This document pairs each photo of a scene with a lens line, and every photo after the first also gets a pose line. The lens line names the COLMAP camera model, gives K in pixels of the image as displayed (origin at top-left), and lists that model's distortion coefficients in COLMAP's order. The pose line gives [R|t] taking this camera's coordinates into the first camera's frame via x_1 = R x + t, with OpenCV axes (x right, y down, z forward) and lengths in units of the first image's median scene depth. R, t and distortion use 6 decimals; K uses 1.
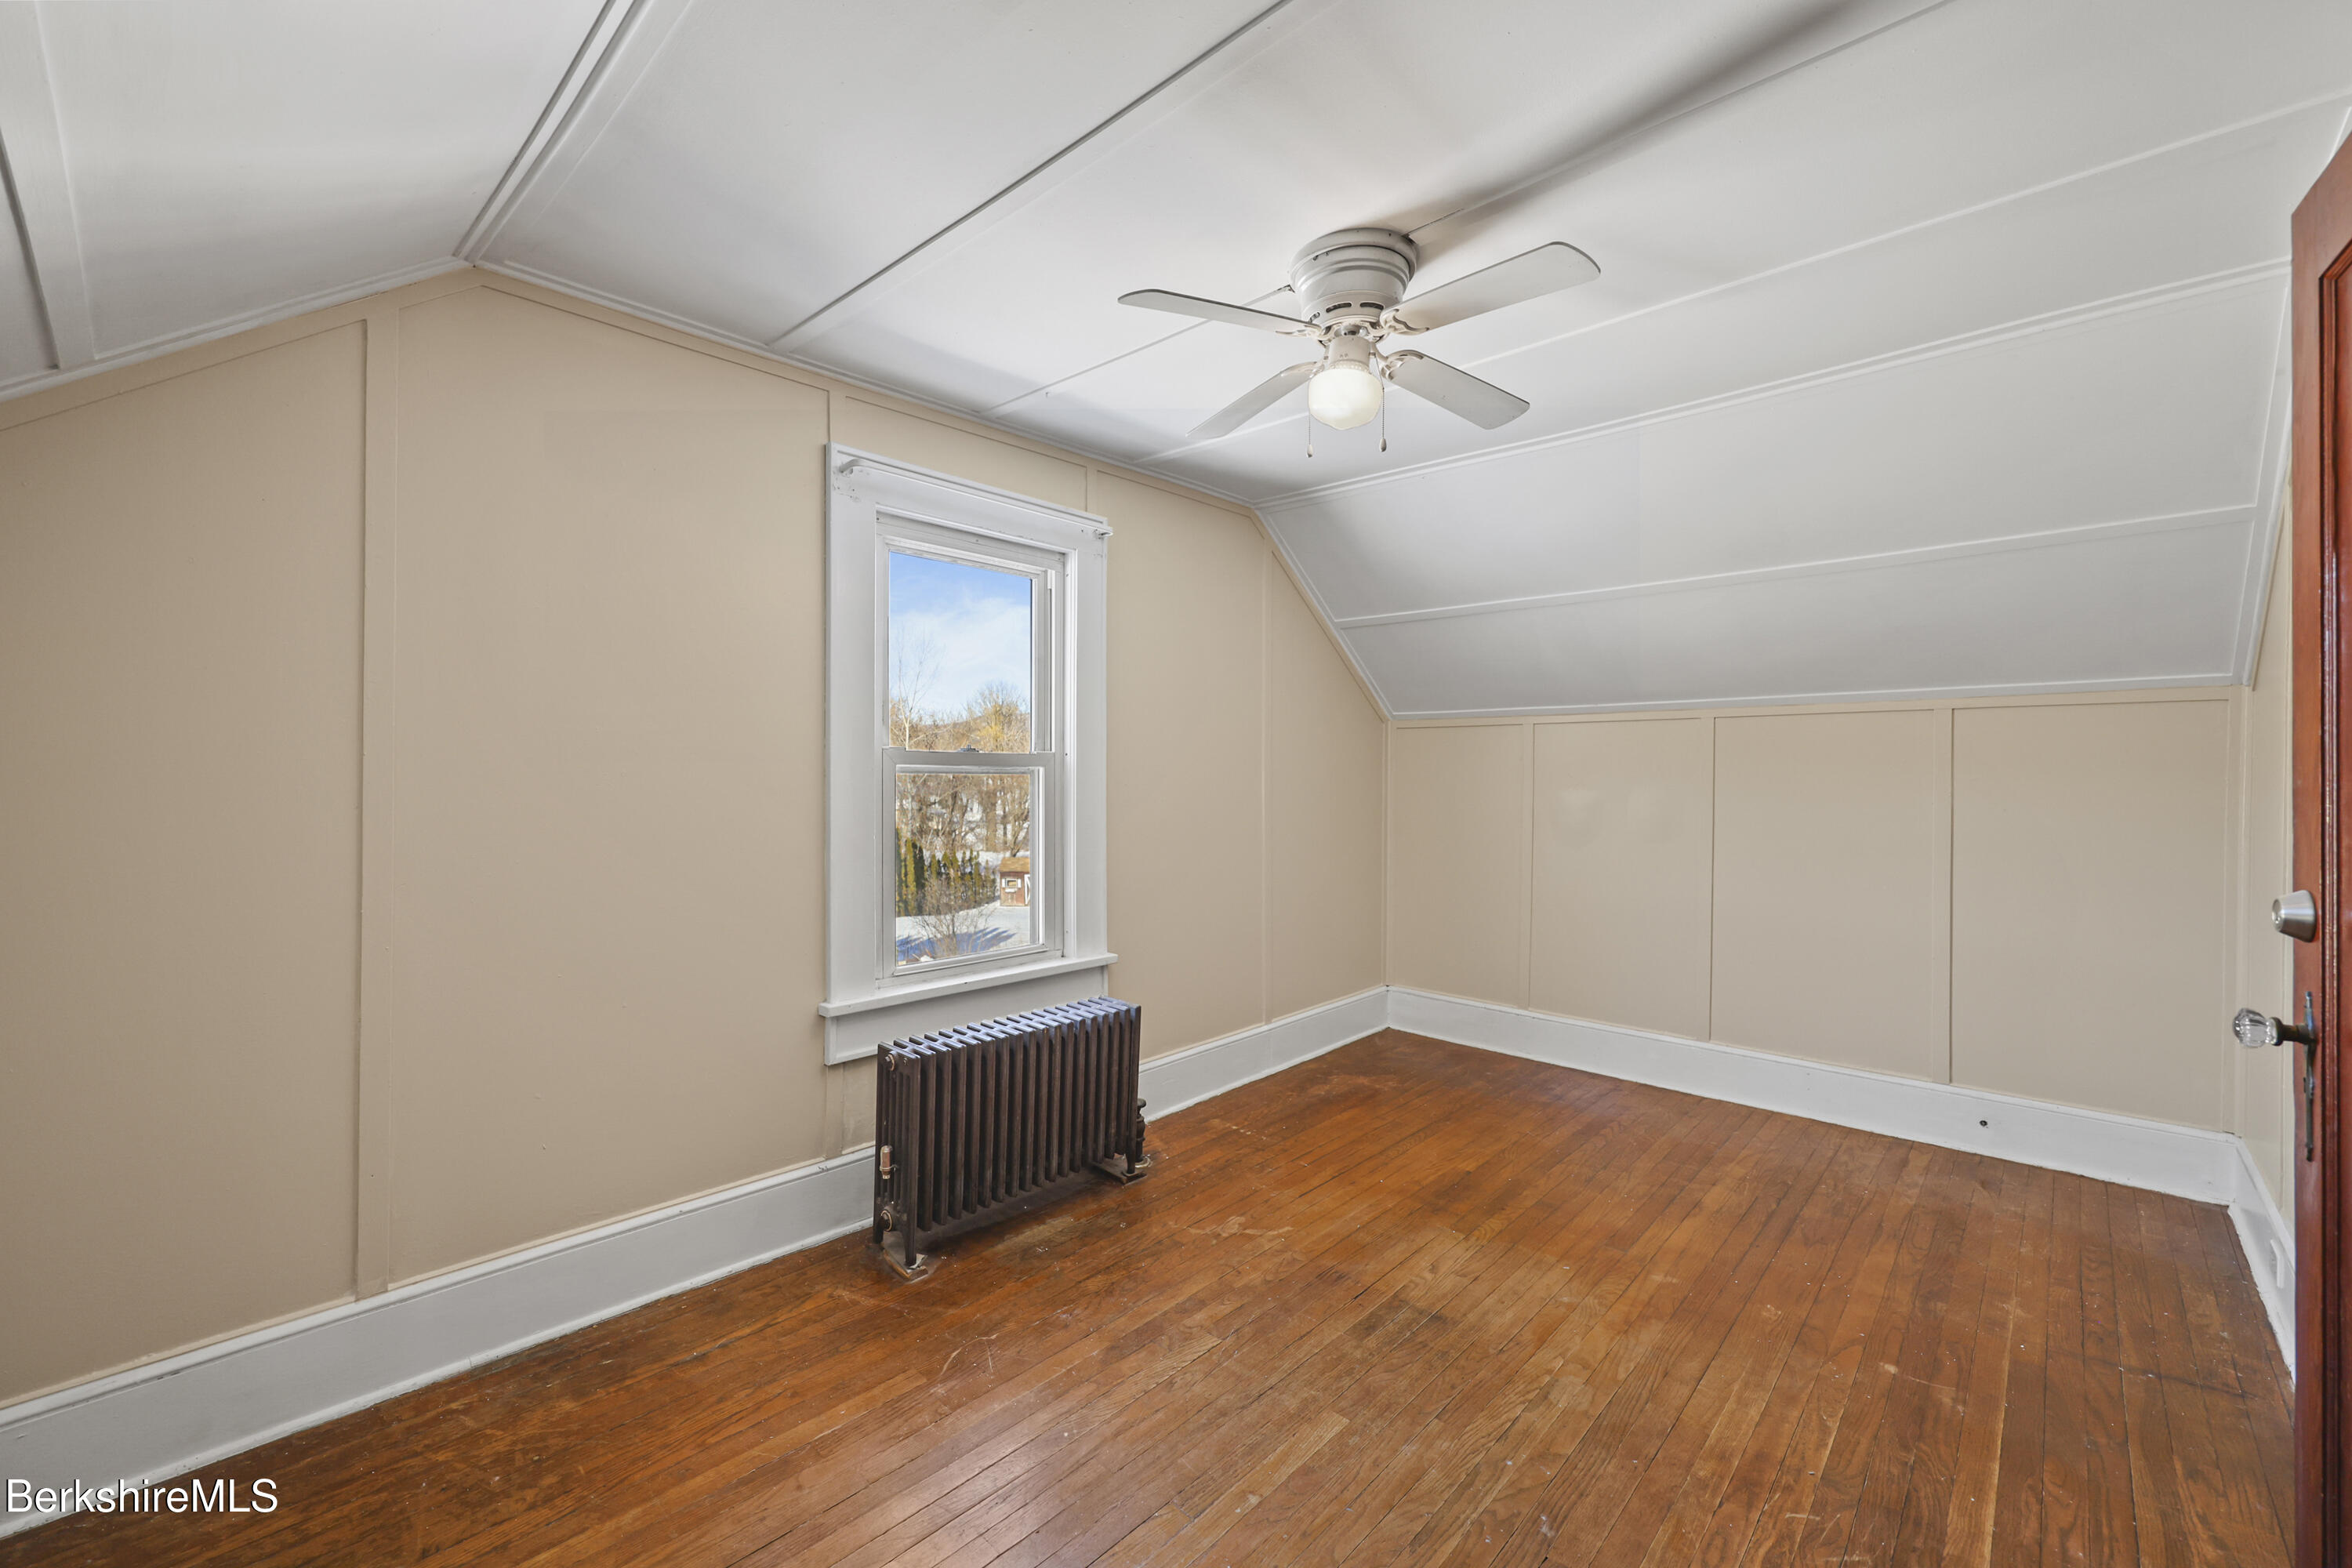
lens RADIAL K [[944.5, 0, 1181.2], [0, 944.5, 777.9], [0, 0, 1]] dist [0.000089, -0.000209]
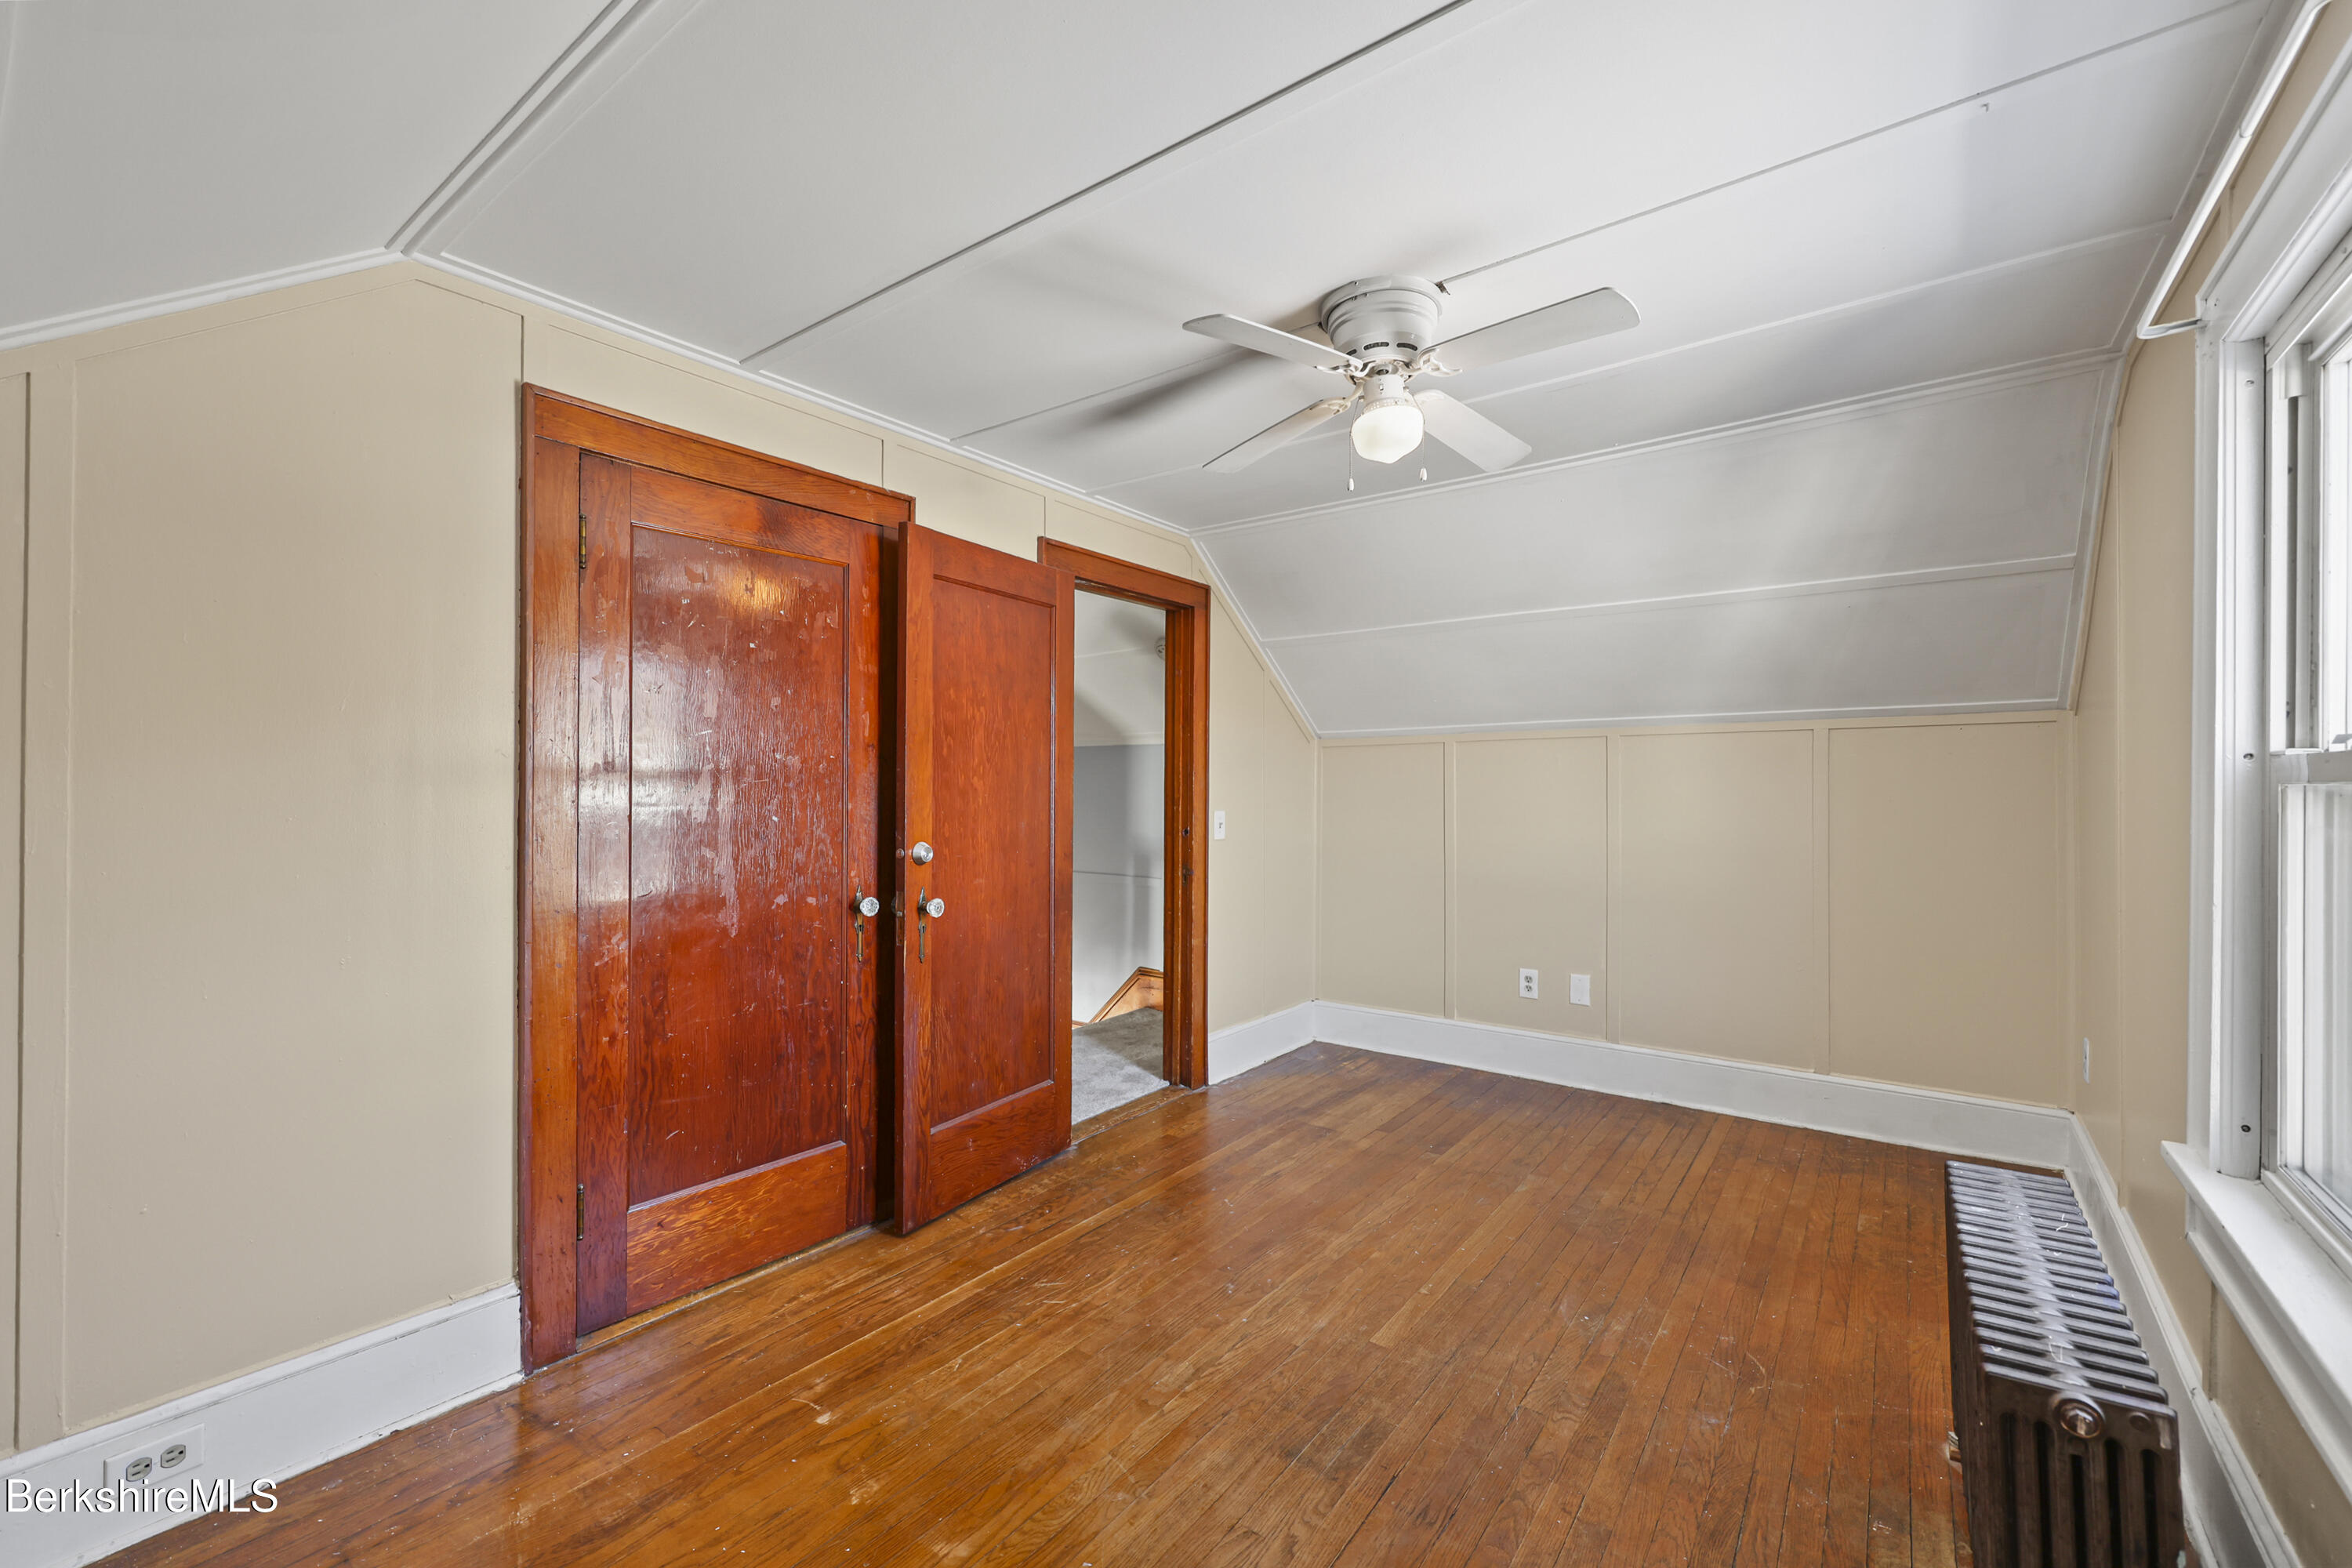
lens RADIAL K [[944.5, 0, 1199.2], [0, 944.5, 786.0], [0, 0, 1]] dist [0.000089, -0.000209]
pose [[-0.992049, -0.005699, -0.125727, 0.427586], [-0.005976, 0.999980, 0.001830, -0.009043], [0.125714, 0.002567, -0.992063, 1.689665]]
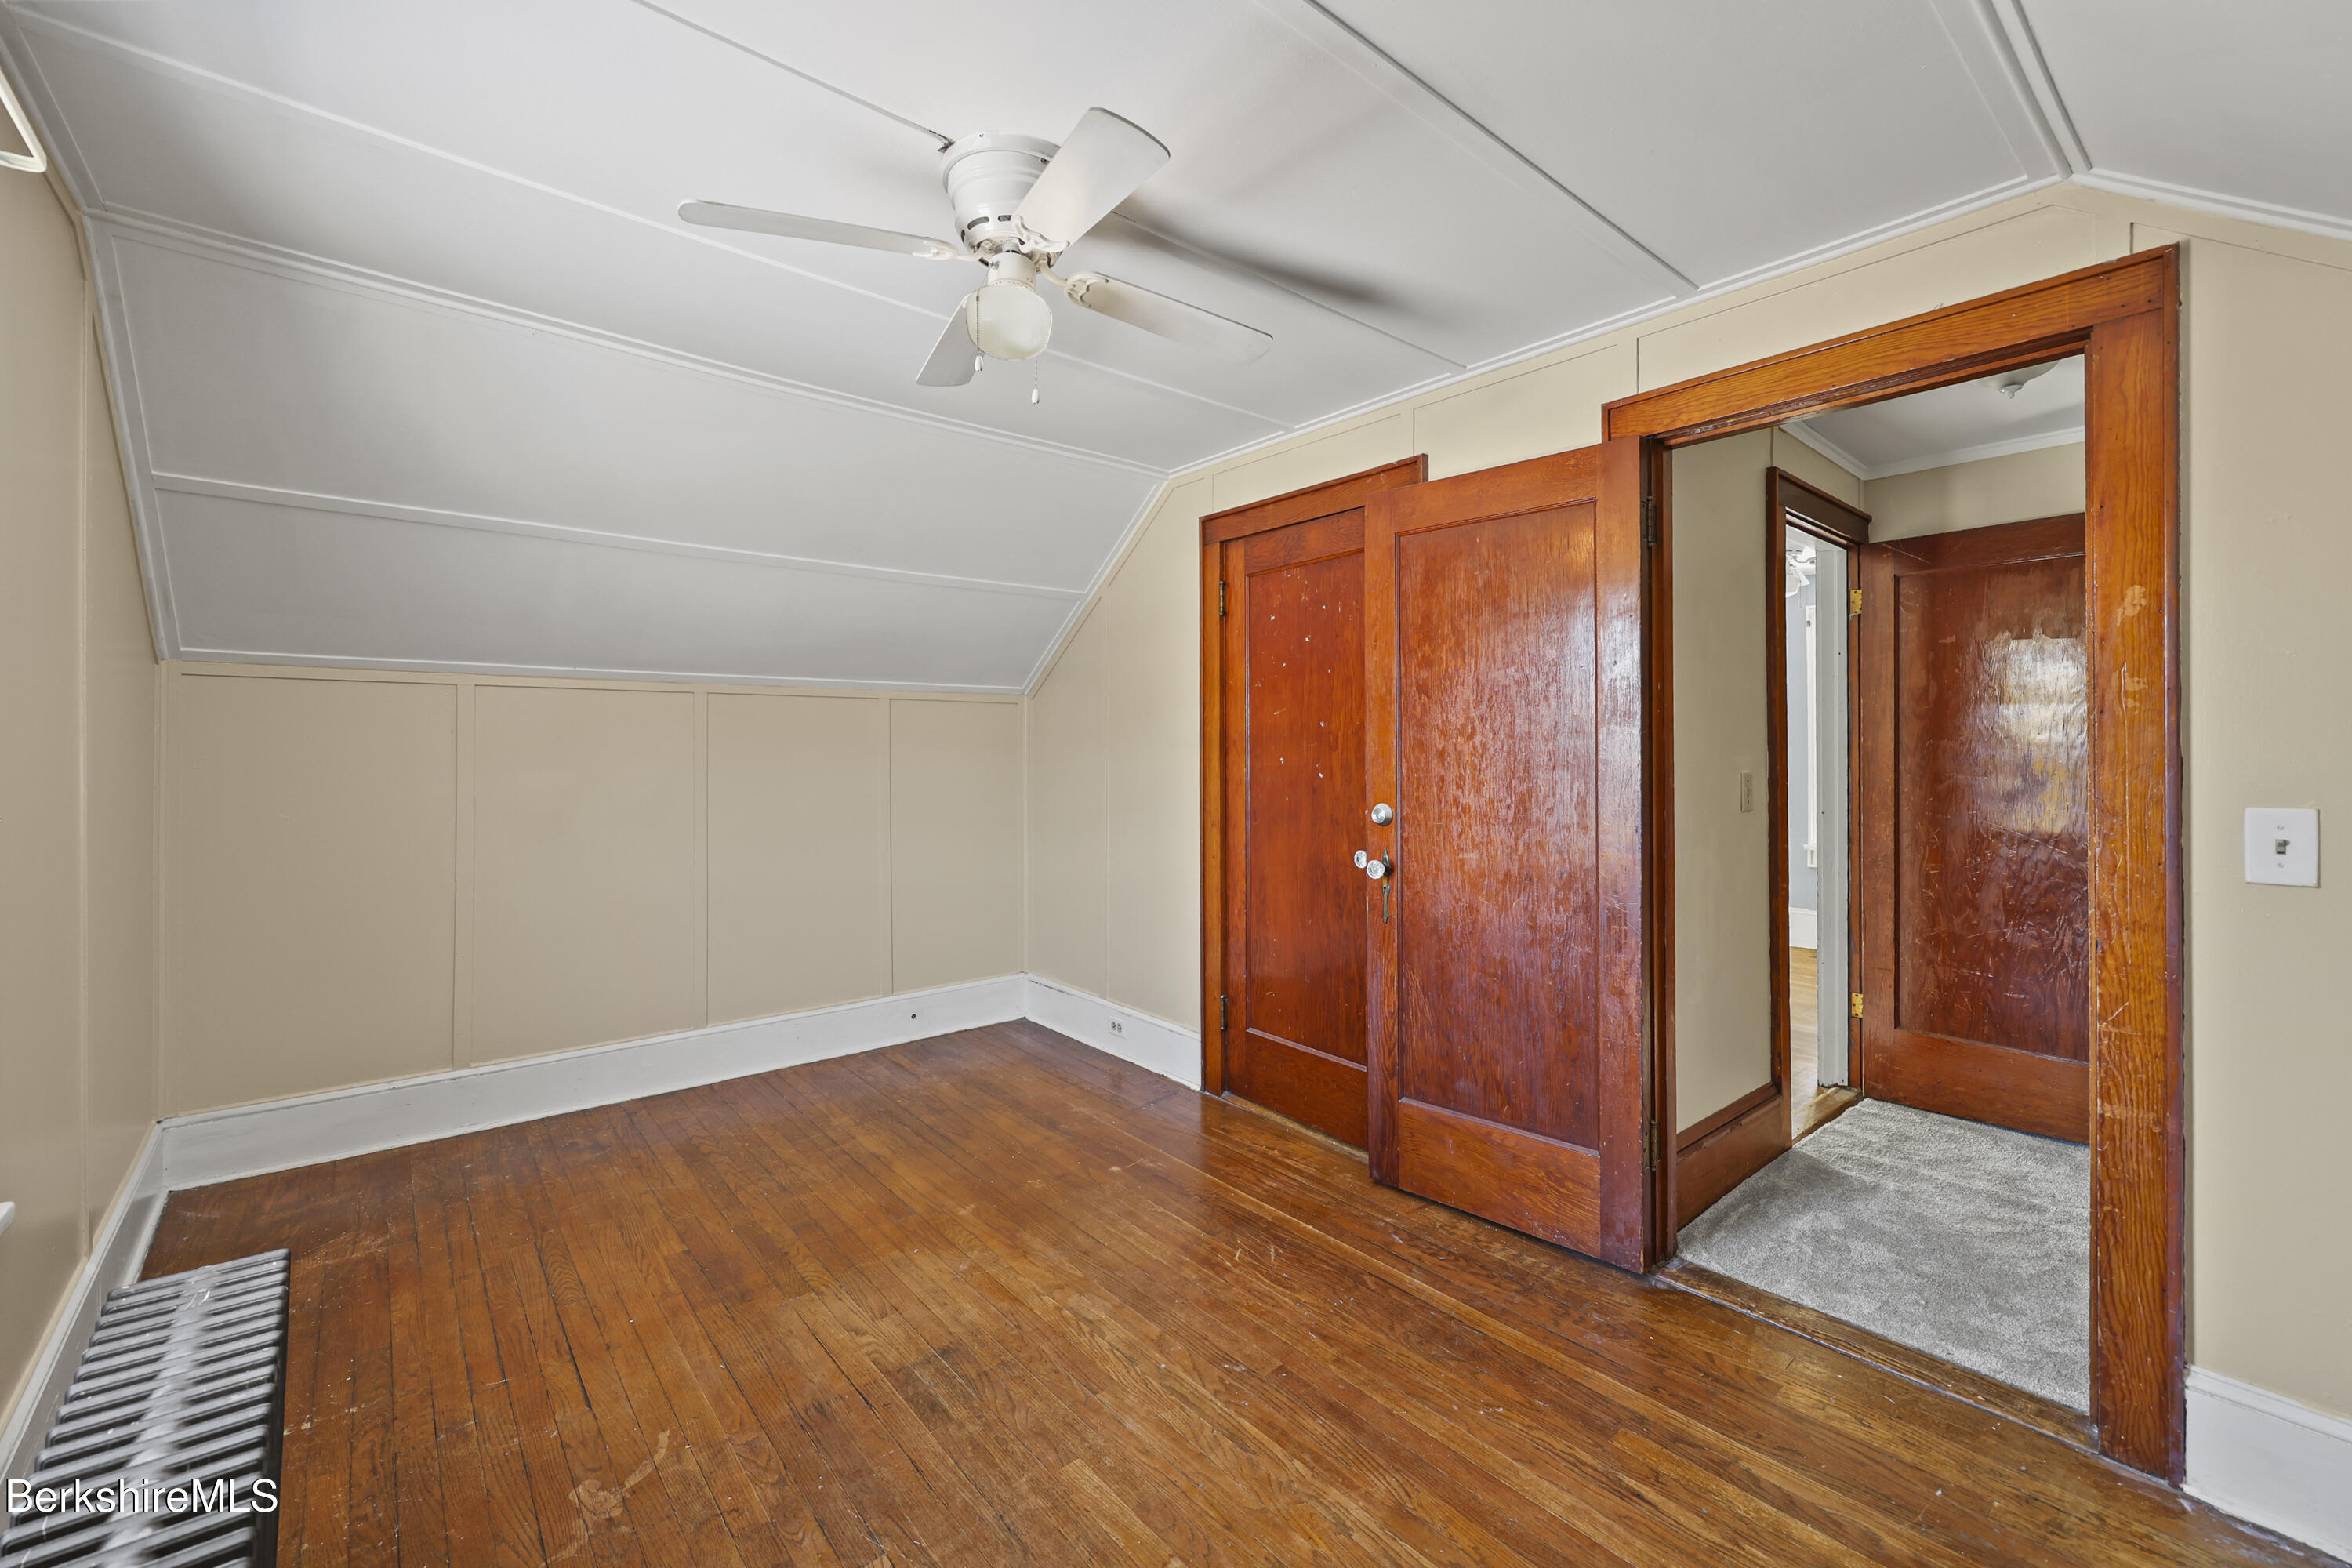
lens RADIAL K [[966.7, 0, 1188.4], [0, 966.7, 748.3], [0, 0, 1]] dist [-0.006961, 0.000078]
pose [[0.105839, -0.000006, 0.994383, -0.583221], [0.005522, 0.999985, -0.000582, -0.005261], [-0.994368, 0.005553, 0.105838, 0.625516]]
